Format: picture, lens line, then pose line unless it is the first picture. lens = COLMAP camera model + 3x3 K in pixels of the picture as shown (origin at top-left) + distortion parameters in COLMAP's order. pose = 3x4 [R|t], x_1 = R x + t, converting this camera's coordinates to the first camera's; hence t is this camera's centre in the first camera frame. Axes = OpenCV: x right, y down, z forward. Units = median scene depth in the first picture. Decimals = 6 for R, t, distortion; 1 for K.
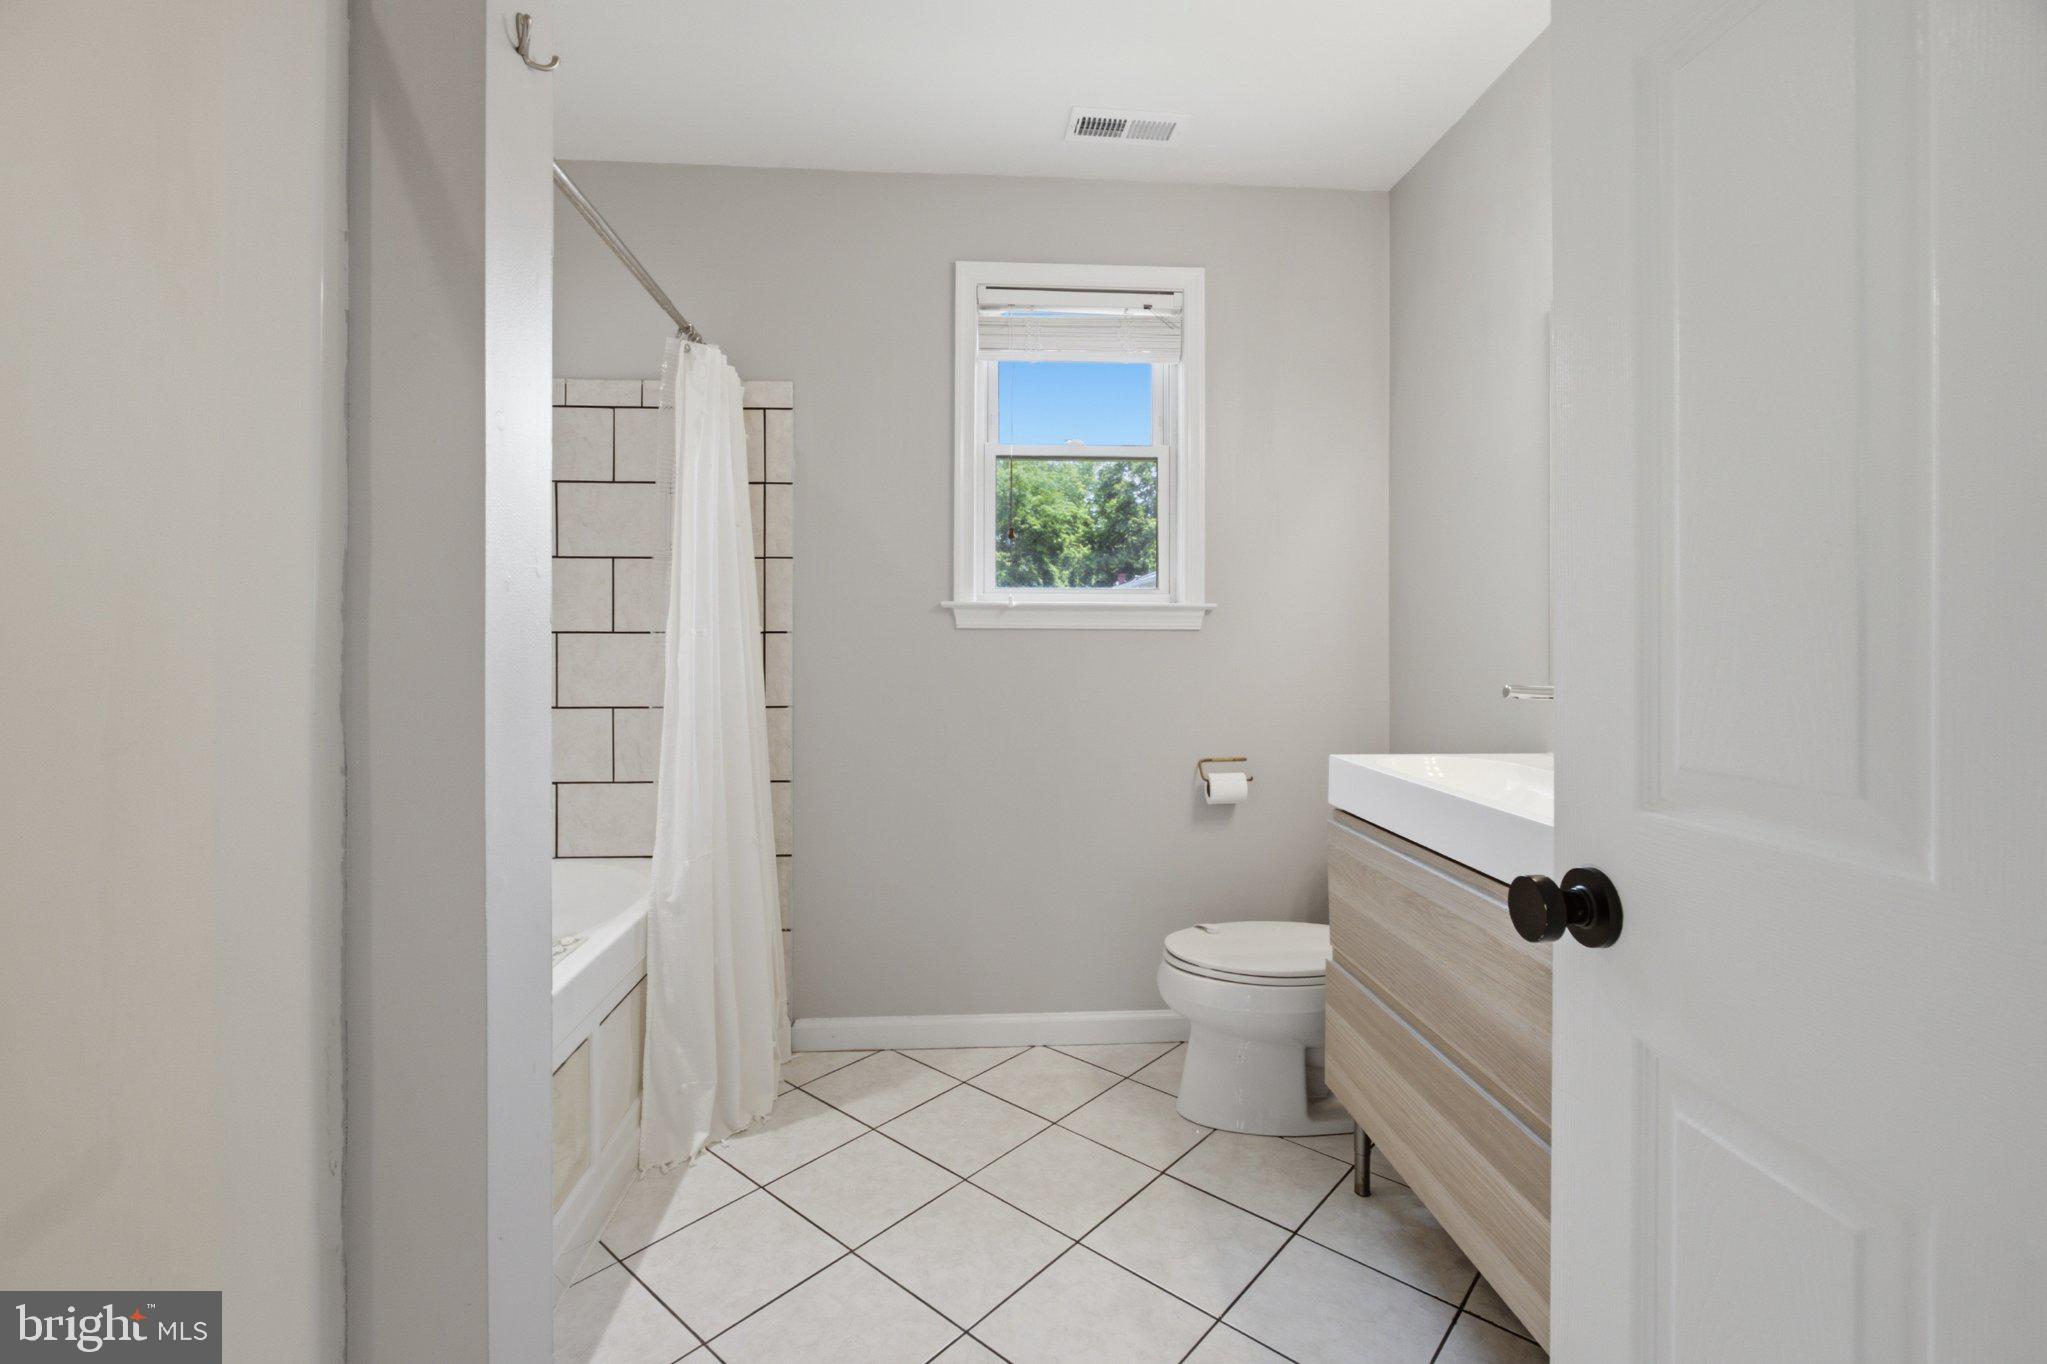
lens RADIAL K [[912.0, 0, 1024.7], [0, 912.0, 641.8], [0, 0, 1]] dist [-0.002195, -0.000012]
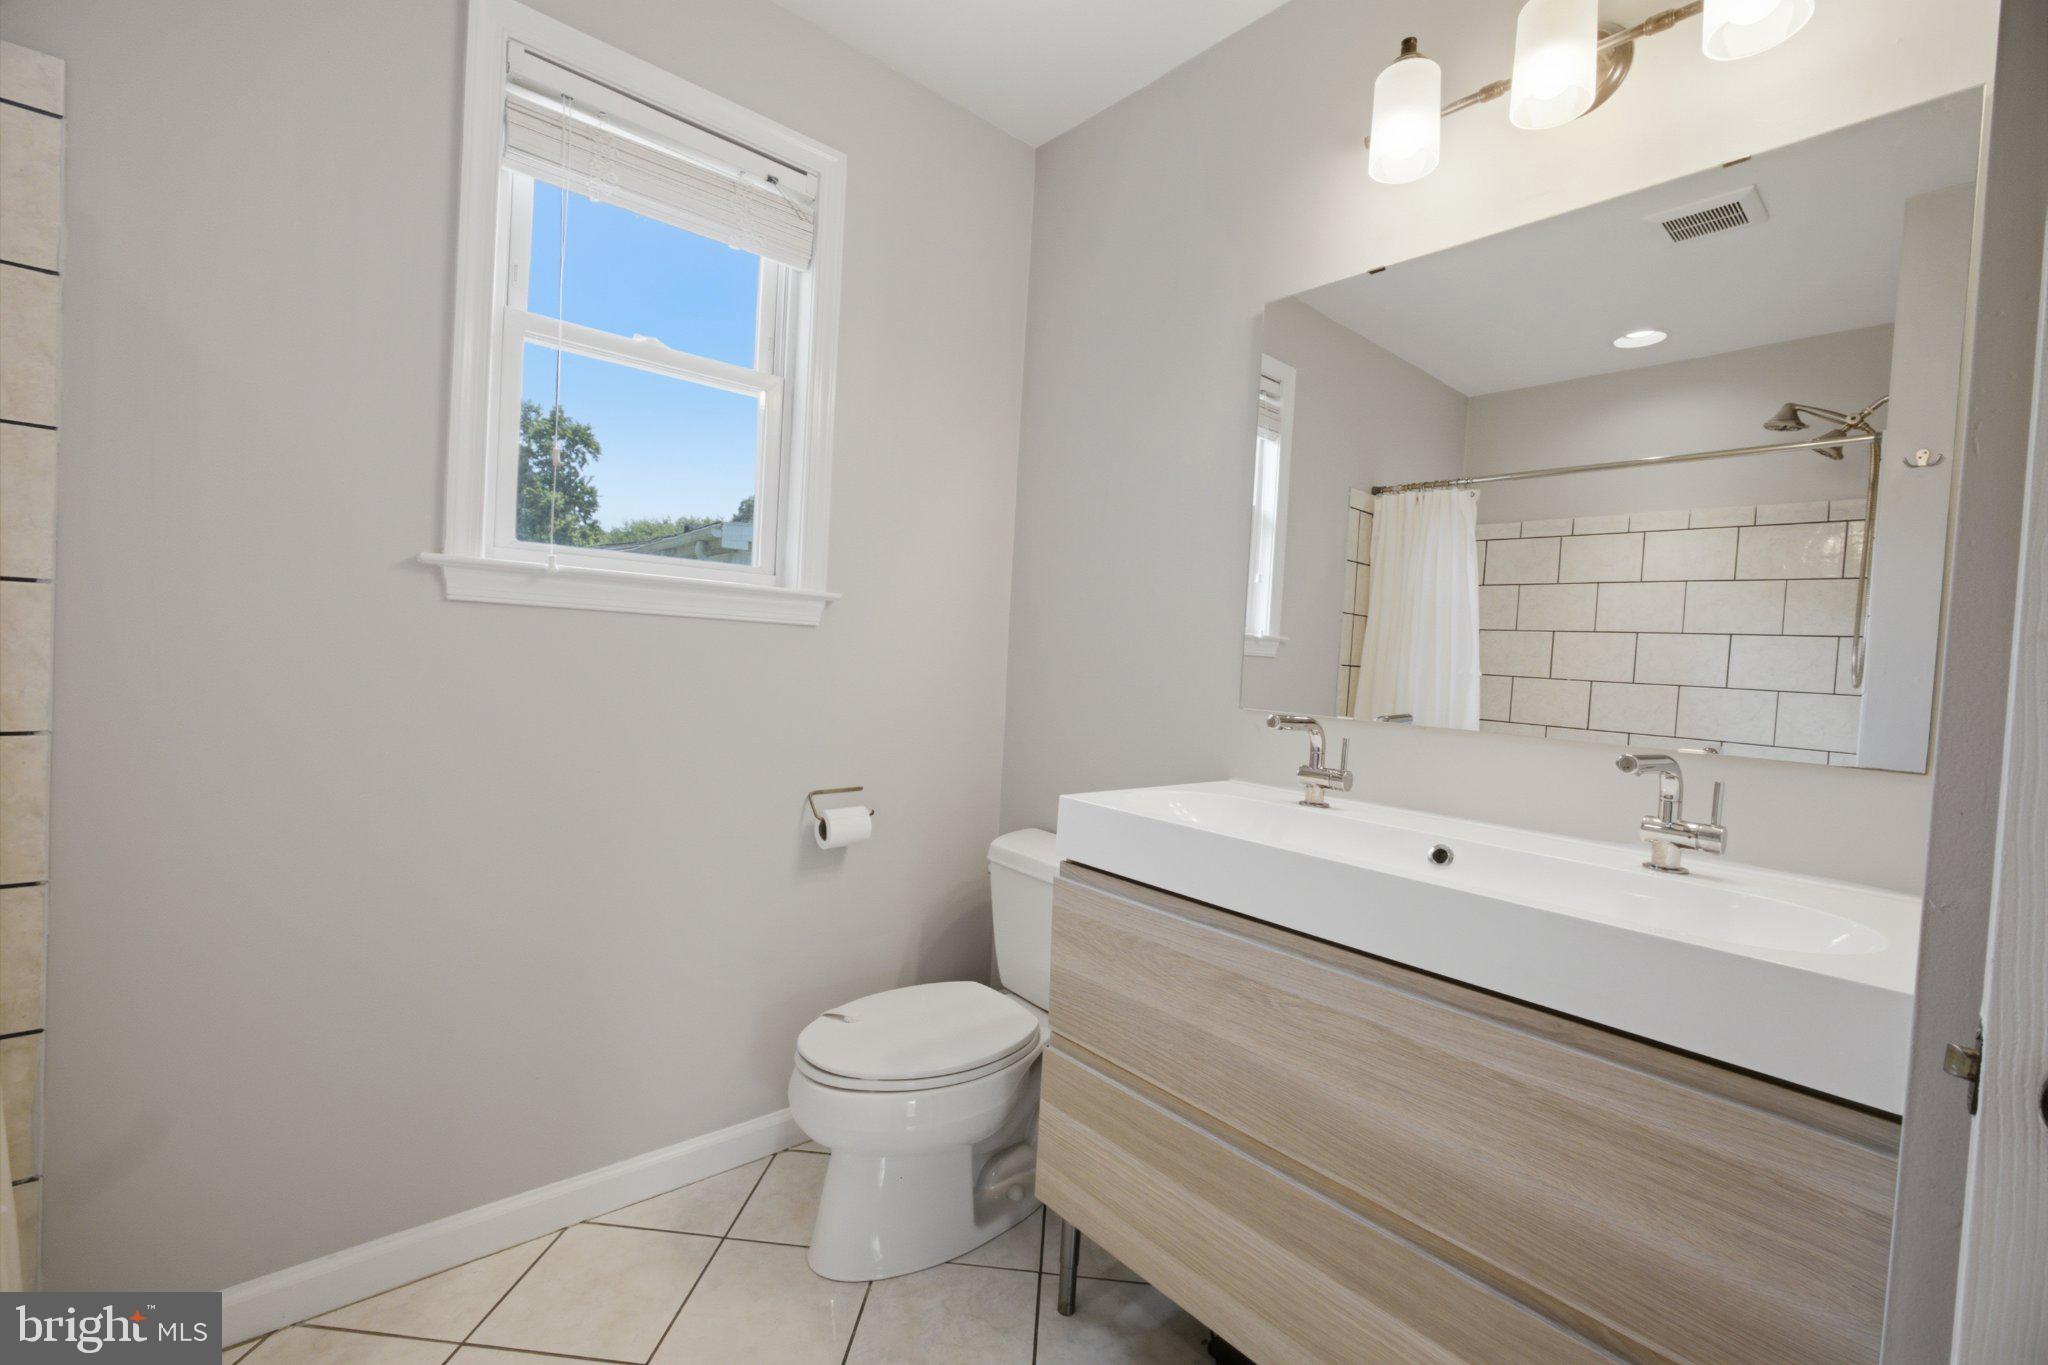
lens RADIAL K [[868.6, 0, 1024.0], [0, 868.6, 677.5], [0, 0, 1]] dist [-0.013638, 0.004167]
pose [[0.796016, 0.023264, 0.604828, -0.116221], [-0.052509, 0.998148, 0.030715, -0.000908], [-0.602994, -0.056209, 0.795763, 0.310475]]
